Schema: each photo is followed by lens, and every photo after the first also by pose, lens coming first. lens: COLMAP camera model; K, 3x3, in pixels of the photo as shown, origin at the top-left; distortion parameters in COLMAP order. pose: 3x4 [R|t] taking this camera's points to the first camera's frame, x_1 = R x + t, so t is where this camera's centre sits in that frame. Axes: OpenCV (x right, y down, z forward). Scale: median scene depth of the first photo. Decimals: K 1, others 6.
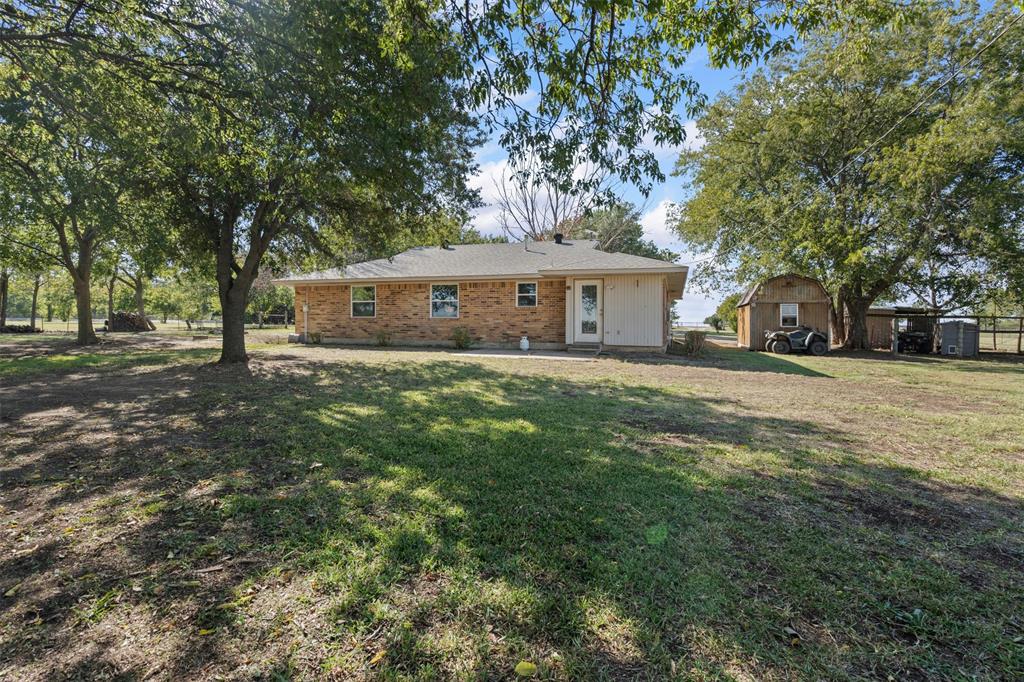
lens RADIAL K [[477.3, 0, 512.0], [0, 477.3, 341.0], [0, 0, 1]] dist [-0.009999, -0.000210]
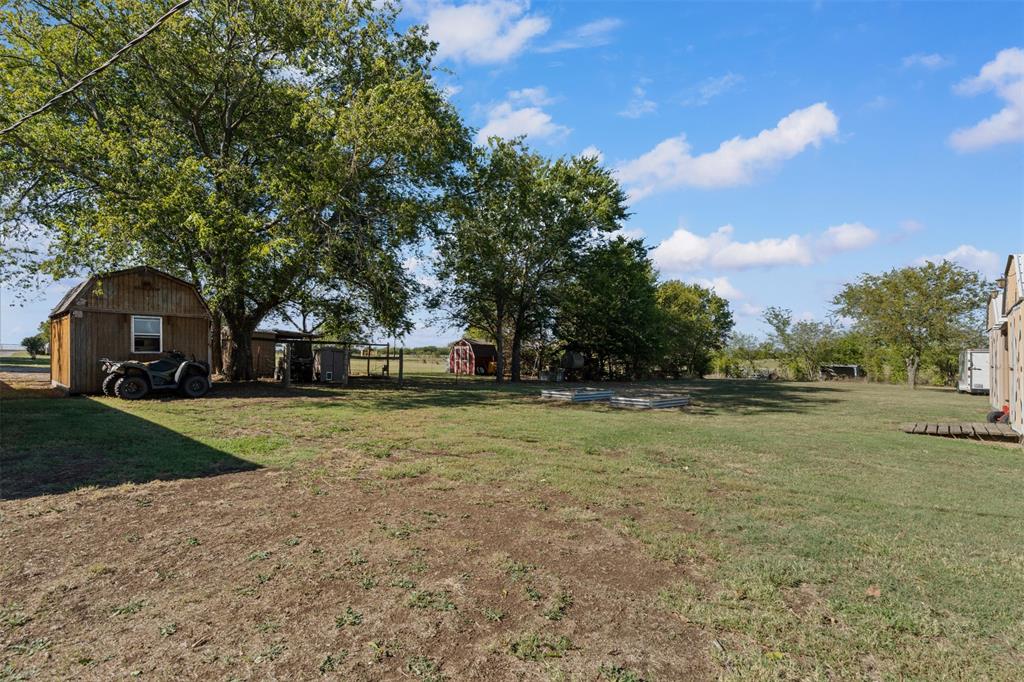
lens RADIAL K [[477.3, 0, 512.0], [0, 477.3, 341.0], [0, 0, 1]] dist [-0.009999, -0.000210]
pose [[0.367281, 0.023856, 0.929804, 0.186922], [0.023931, 0.999098, -0.035087, -0.012639], [-0.929802, 0.035138, 0.366379, 0.339005]]
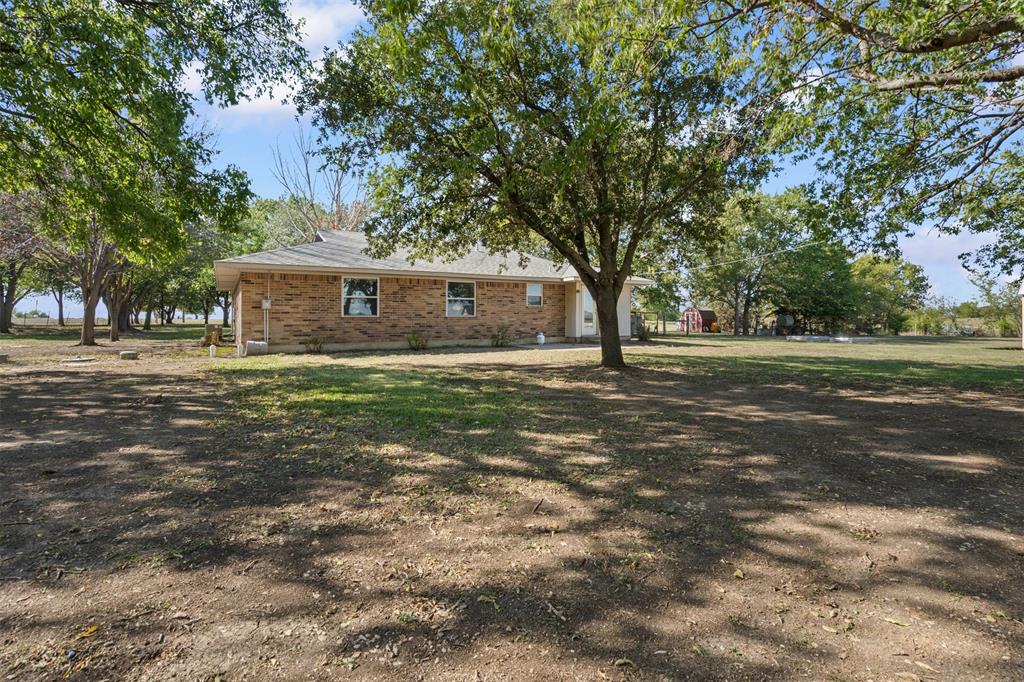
lens RADIAL K [[477.3, 0, 512.0], [0, 477.3, 341.0], [0, 0, 1]] dist [-0.009999, -0.000210]
pose [[0.641319, -0.049712, 0.765662, -0.761375], [0.036603, 0.998745, 0.034186, -0.025904], [-0.766401, 0.006101, 0.642334, 0.277137]]
